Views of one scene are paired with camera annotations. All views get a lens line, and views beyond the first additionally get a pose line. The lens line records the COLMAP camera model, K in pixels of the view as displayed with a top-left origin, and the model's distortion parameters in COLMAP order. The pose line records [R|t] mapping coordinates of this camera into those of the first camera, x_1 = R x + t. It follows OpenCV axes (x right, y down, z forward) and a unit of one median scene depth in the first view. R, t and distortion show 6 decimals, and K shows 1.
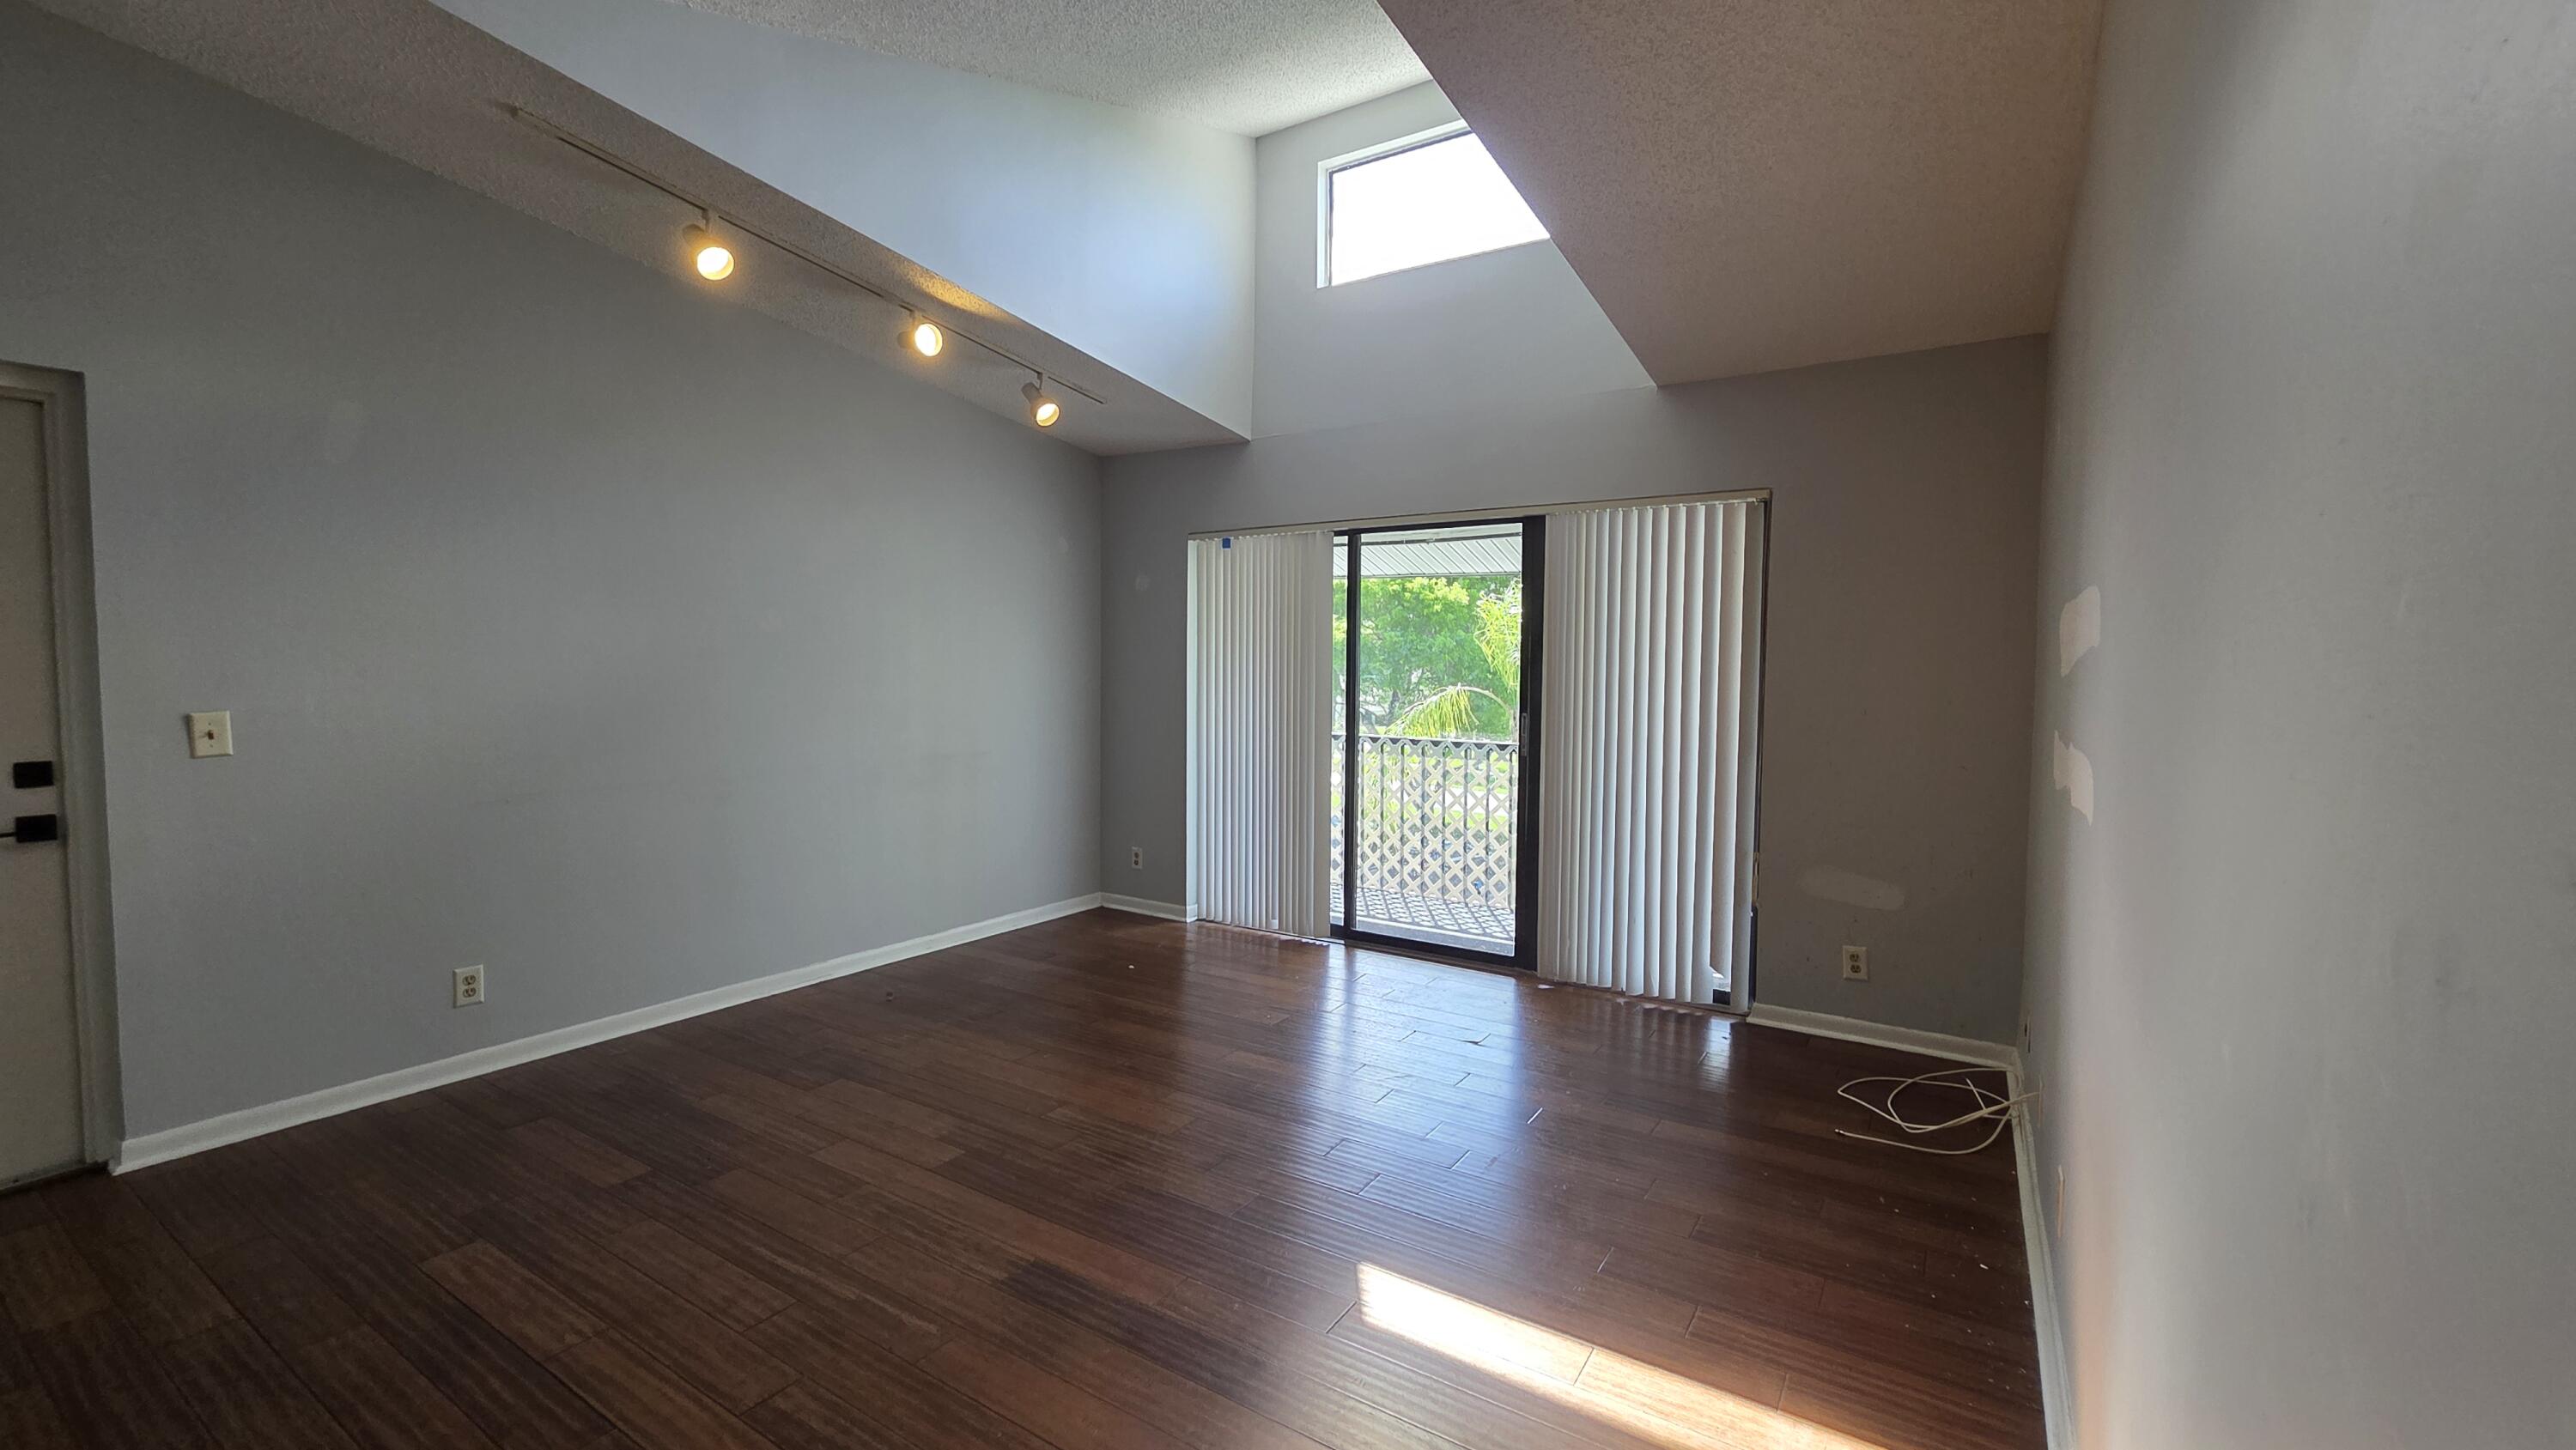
lens RADIAL K [[1054.9, 0, 1288.7], [0, 1054.9, 722.7], [0, 0, 1]] dist [0.003404, -0.000239]
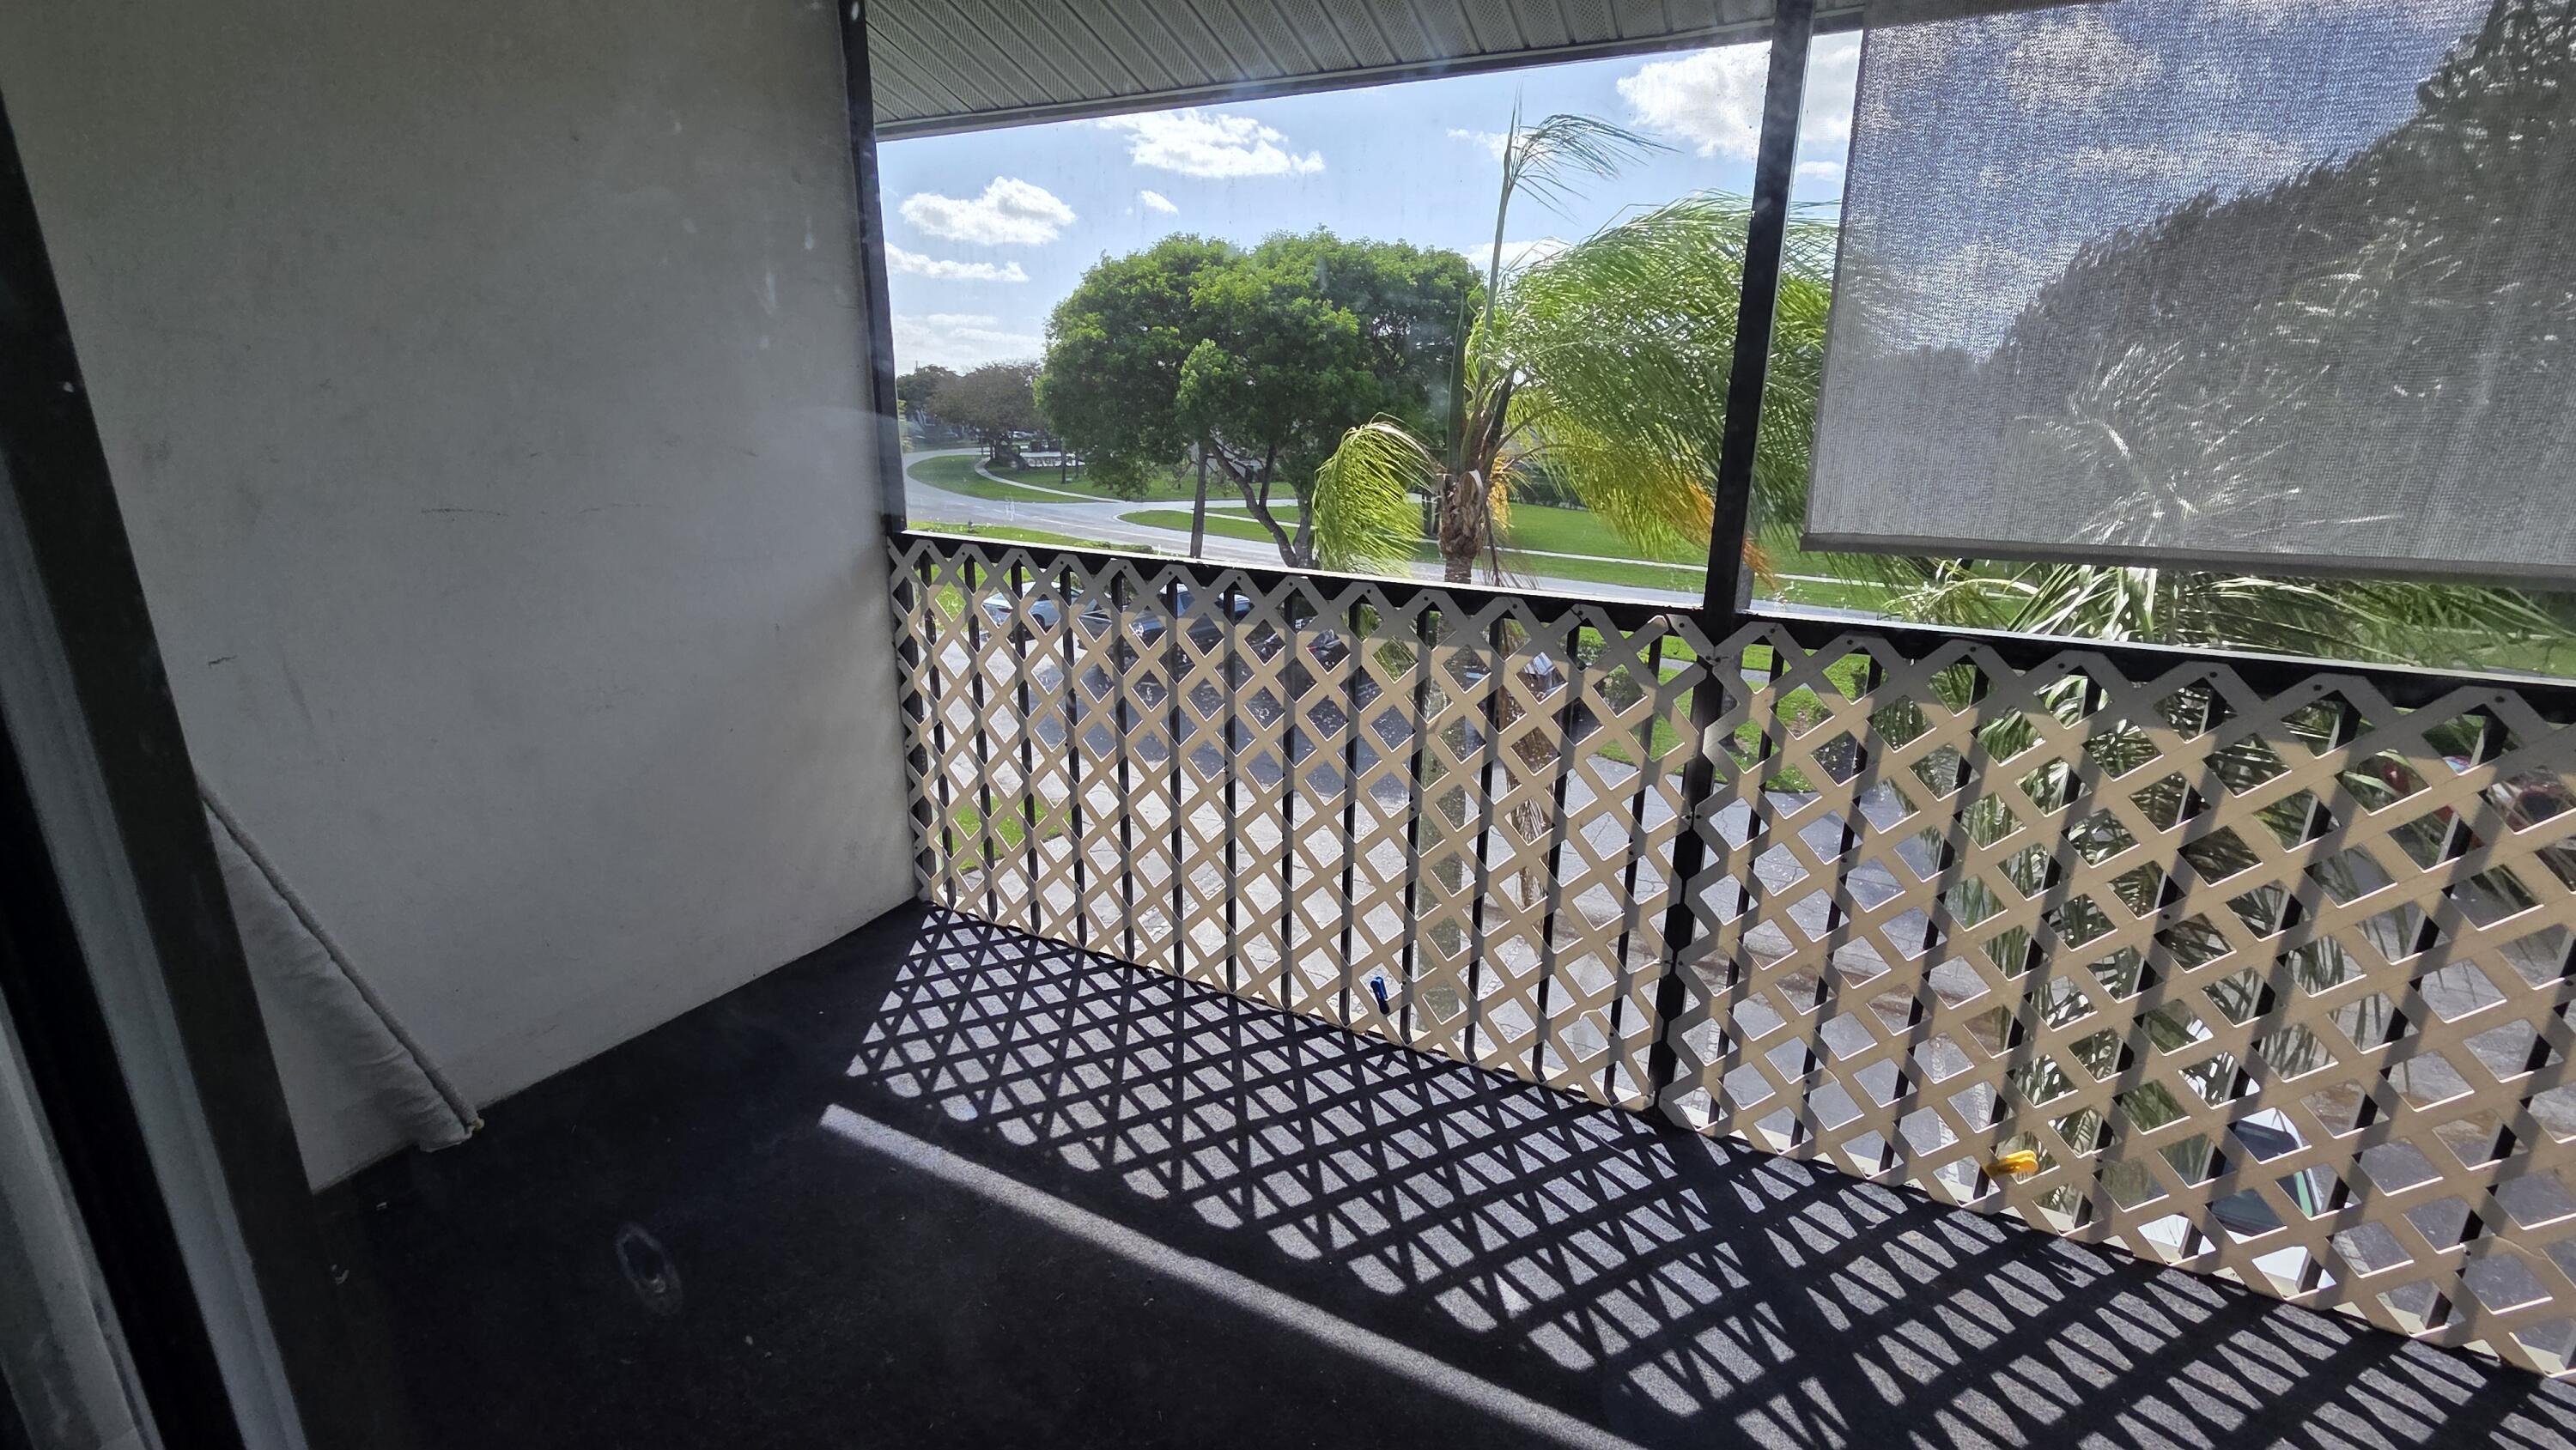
lens RADIAL K [[1054.9, 0, 1287.0], [0, 1054.9, 727.9], [0, 0, 1]] dist [0.003404, -0.000239]
pose [[0.992820, -0.025162, 0.116942, 0.008275], [-0.000433, 0.976864, 0.213863, 0.013856], [-0.119617, -0.212378, 0.969839, 0.131898]]
